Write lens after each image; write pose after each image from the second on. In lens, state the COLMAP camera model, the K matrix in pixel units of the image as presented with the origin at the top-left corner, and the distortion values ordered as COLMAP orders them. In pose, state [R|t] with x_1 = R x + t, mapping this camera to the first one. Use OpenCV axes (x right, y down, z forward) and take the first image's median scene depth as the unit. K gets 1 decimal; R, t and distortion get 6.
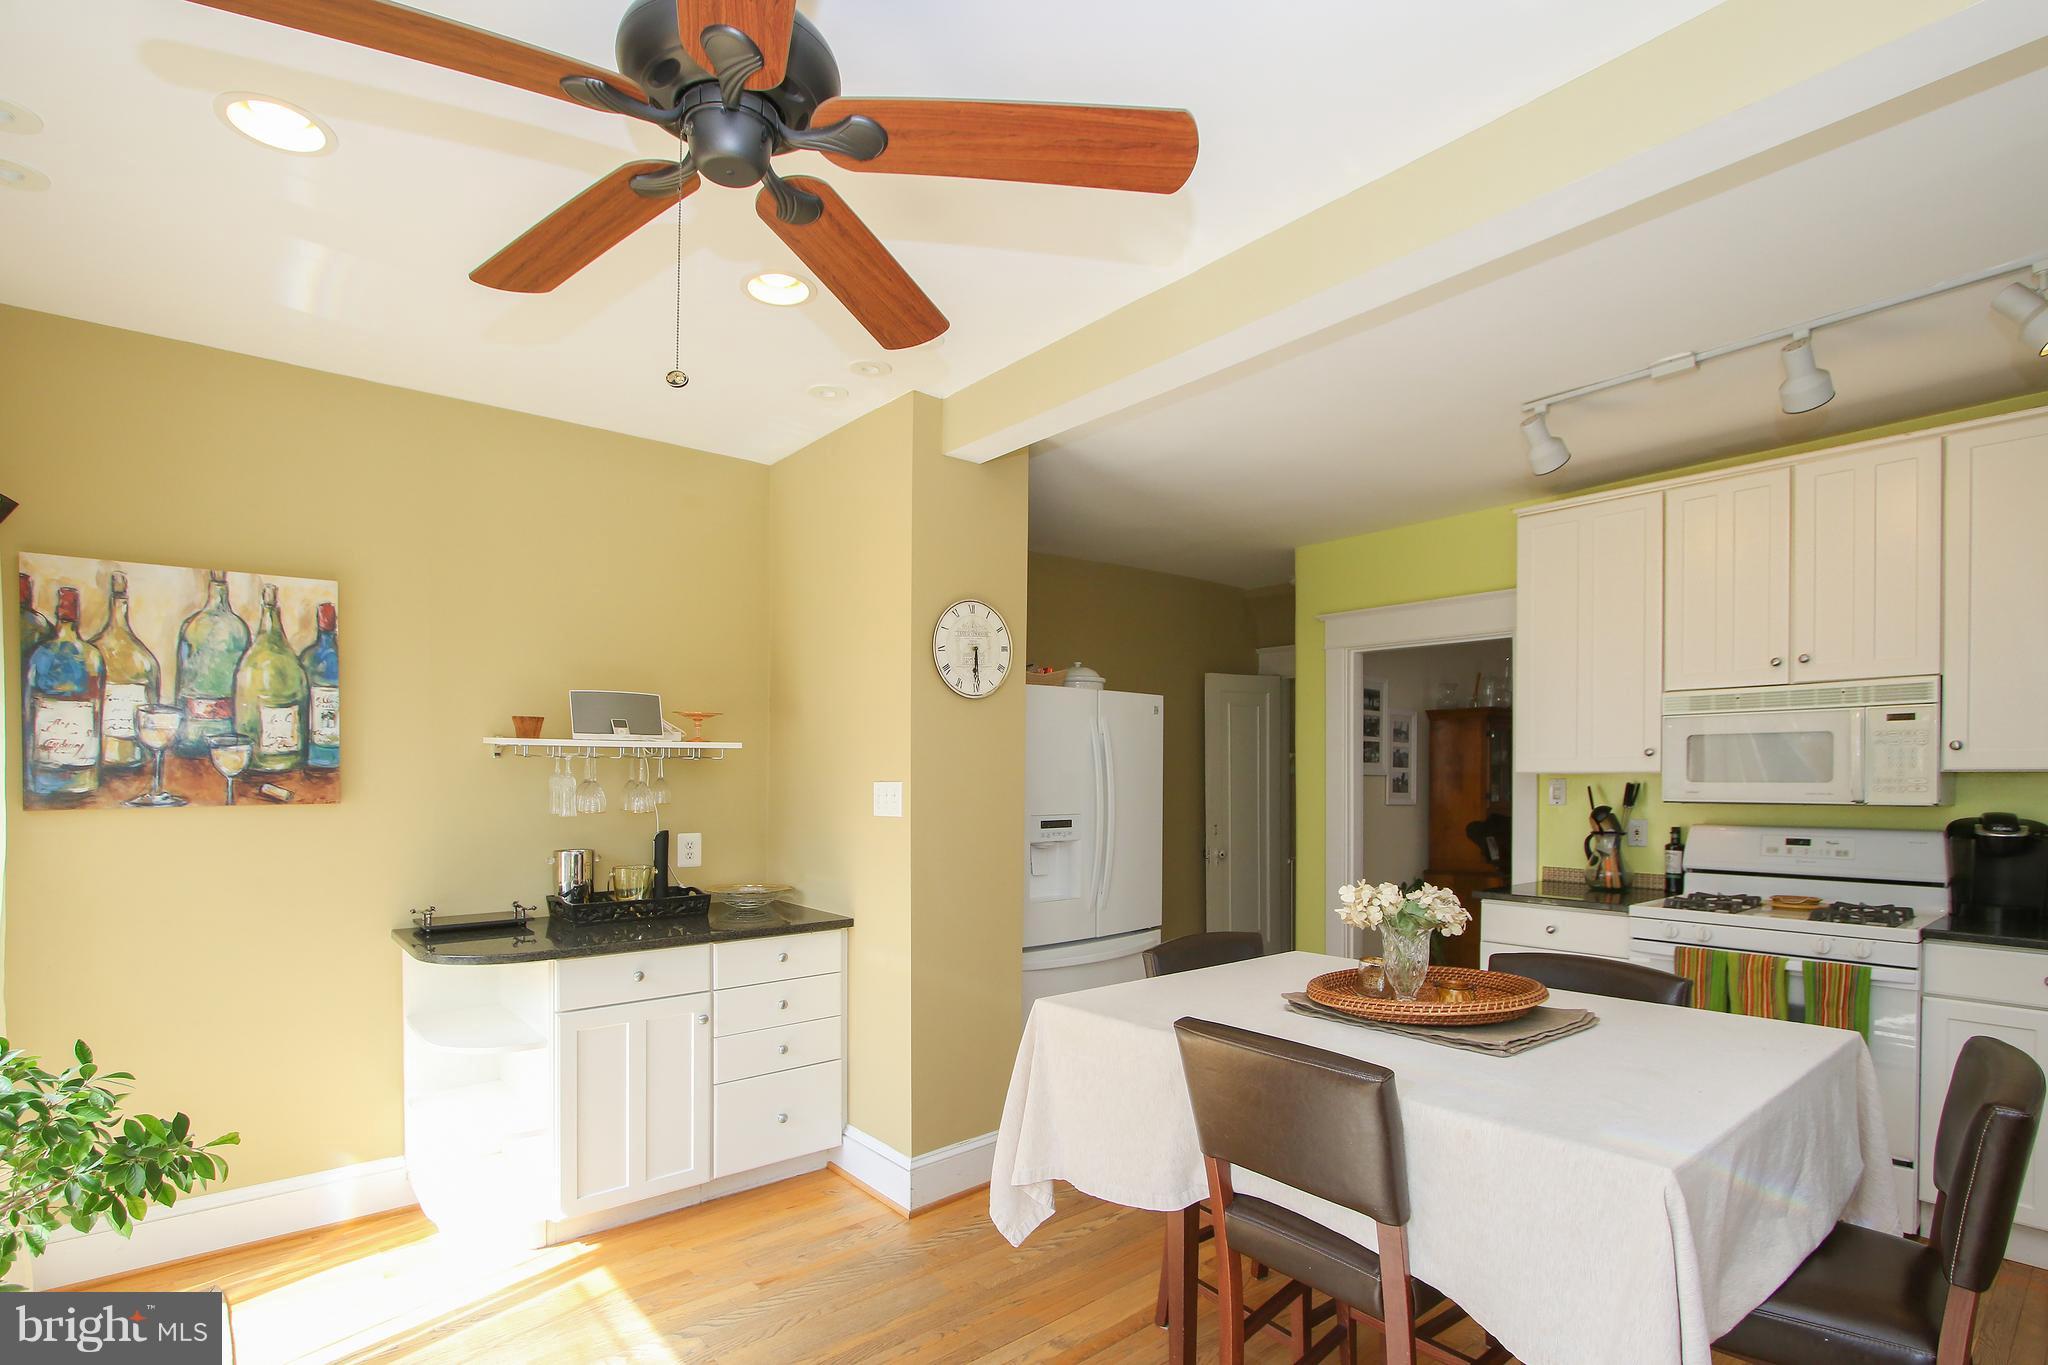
lens RADIAL K [[942.6, 0, 1025.6], [0, 942.6, 788.4], [0, 0, 1]] dist [0.005042, 0.001483]
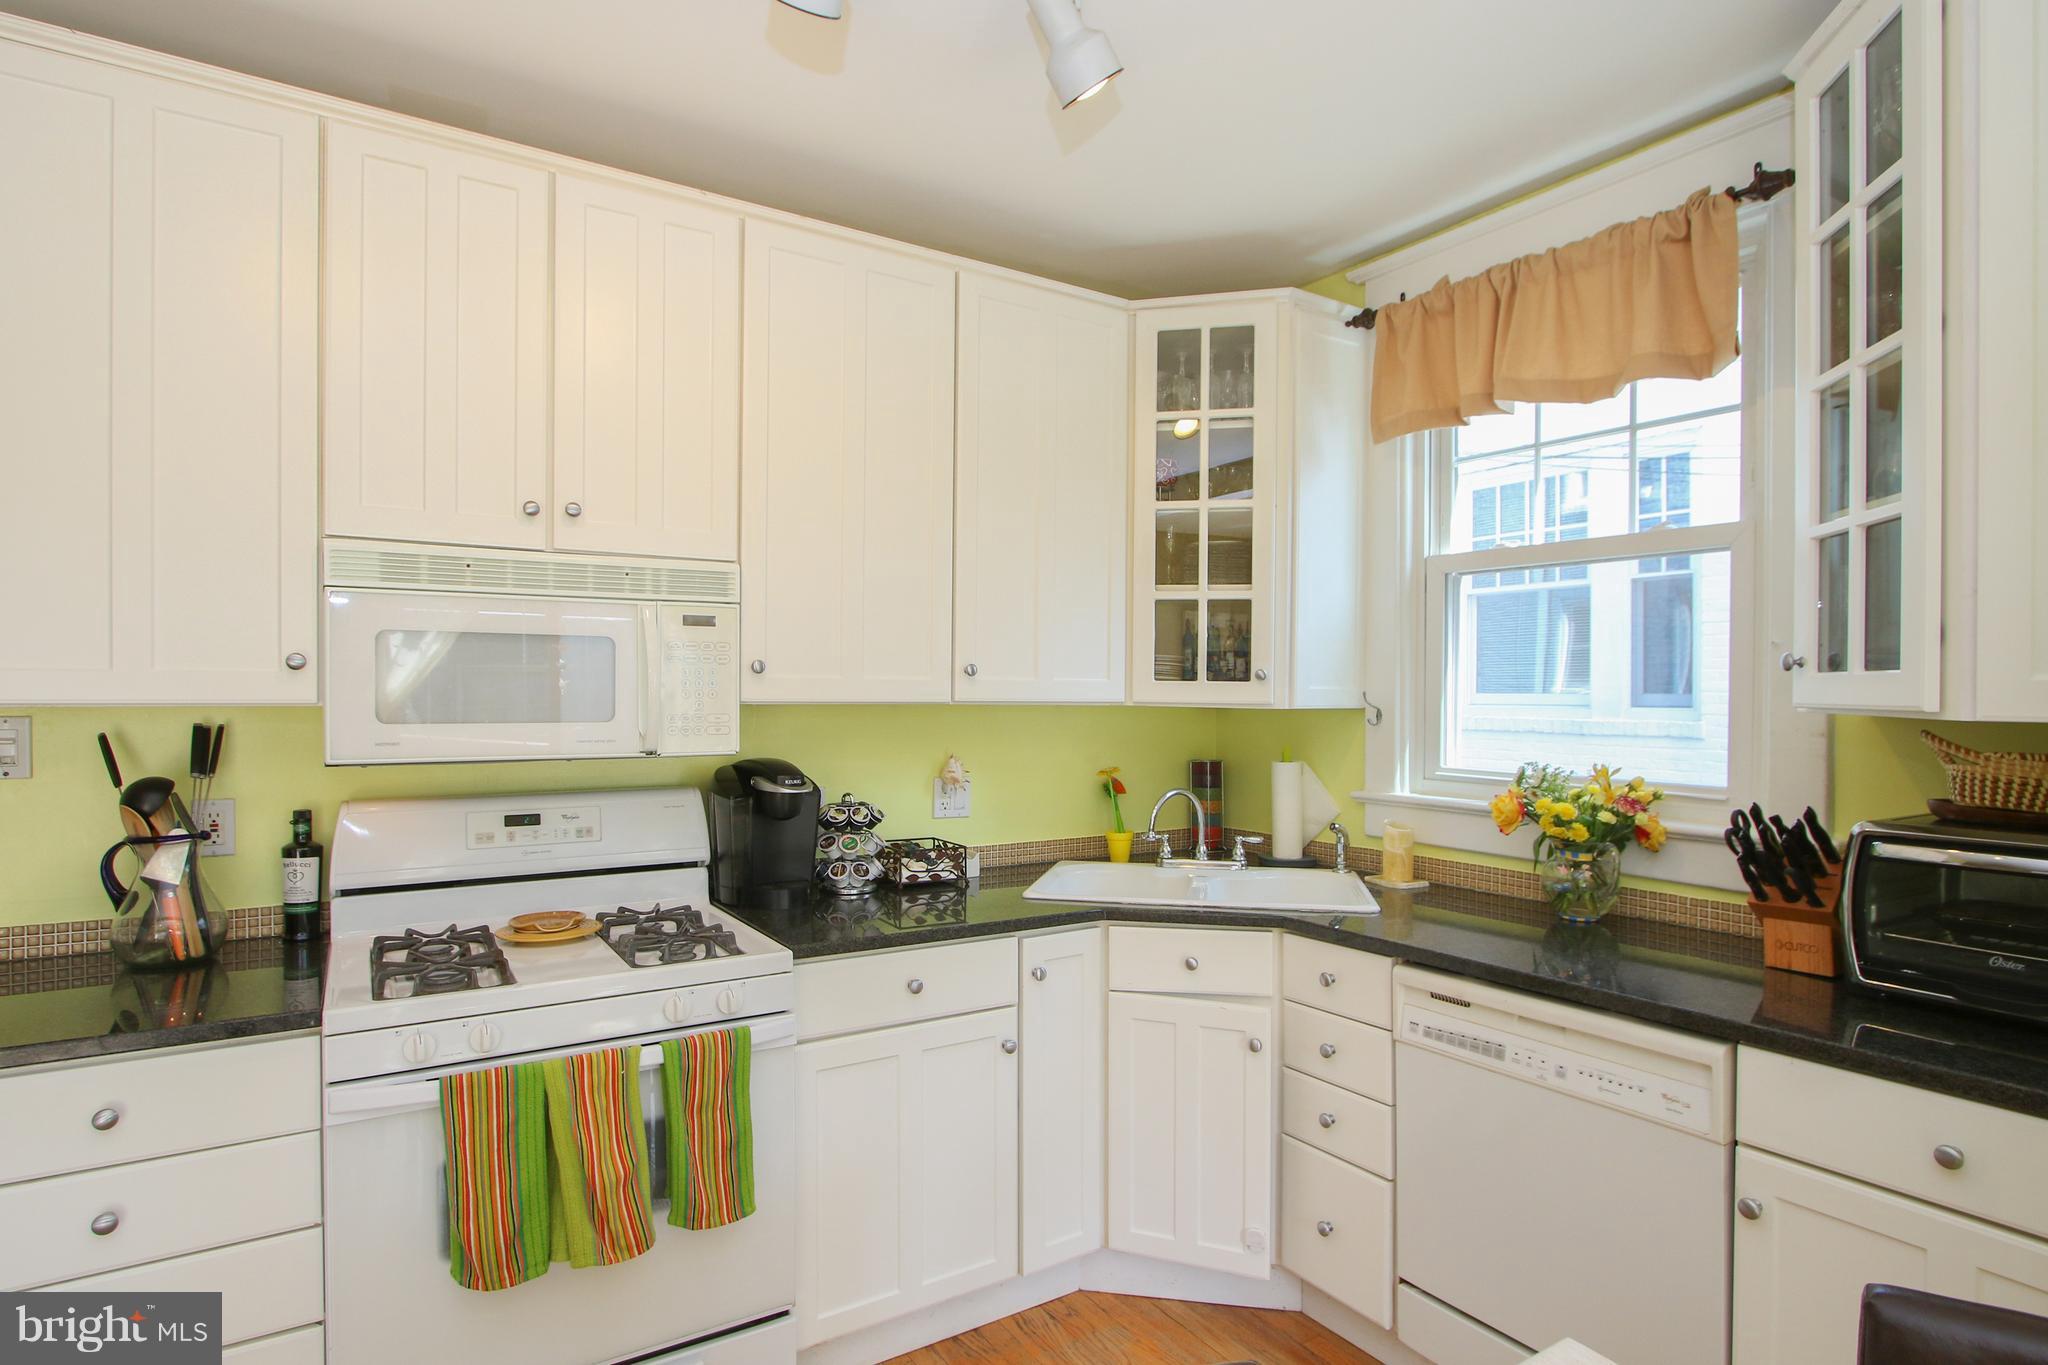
lens RADIAL K [[1069.4, 0, 1014.3], [0, 1069.4, 702.4], [0, 0, 1]] dist [-0.015747, 0.001327]
pose [[0.130912, -0.006009, 0.991376, 0.191319], [0.008479, 0.999952, 0.004941, -0.018187], [-0.991358, 0.007759, 0.130956, 0.603397]]
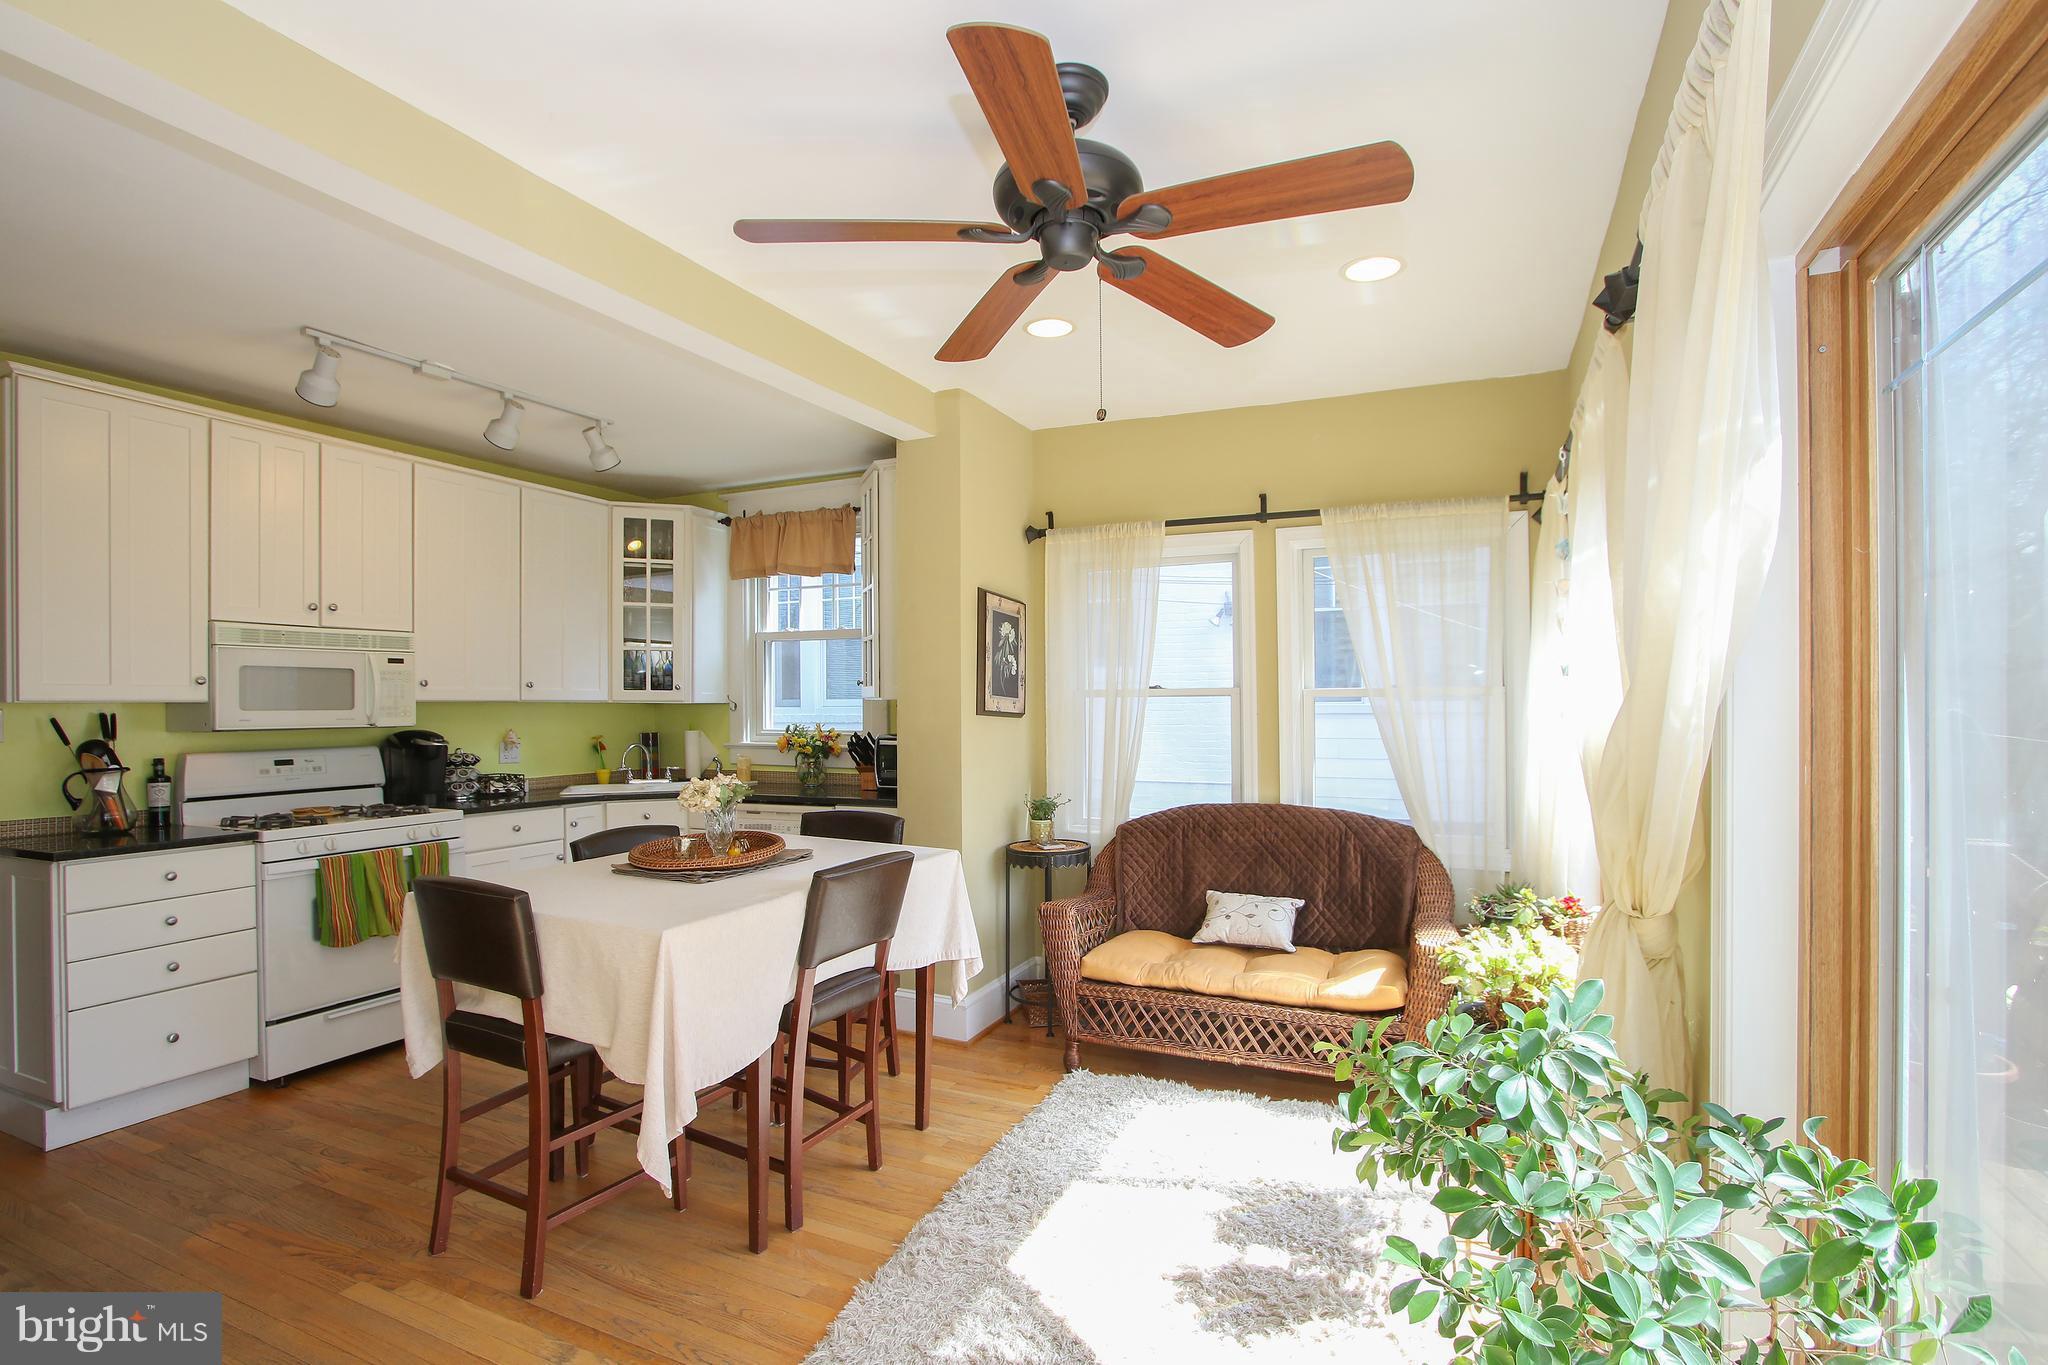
lens RADIAL K [[1027.9, 0, 1027.4], [0, 1027.9, 703.2], [0, 0, 1]] dist [-0.014557, 0.004347]
pose [[-0.401490, 0.005945, 0.915844, -0.682422], [0.018510, 0.999827, 0.001624, -0.000650], [-0.915676, 0.017604, -0.401531, 0.669579]]
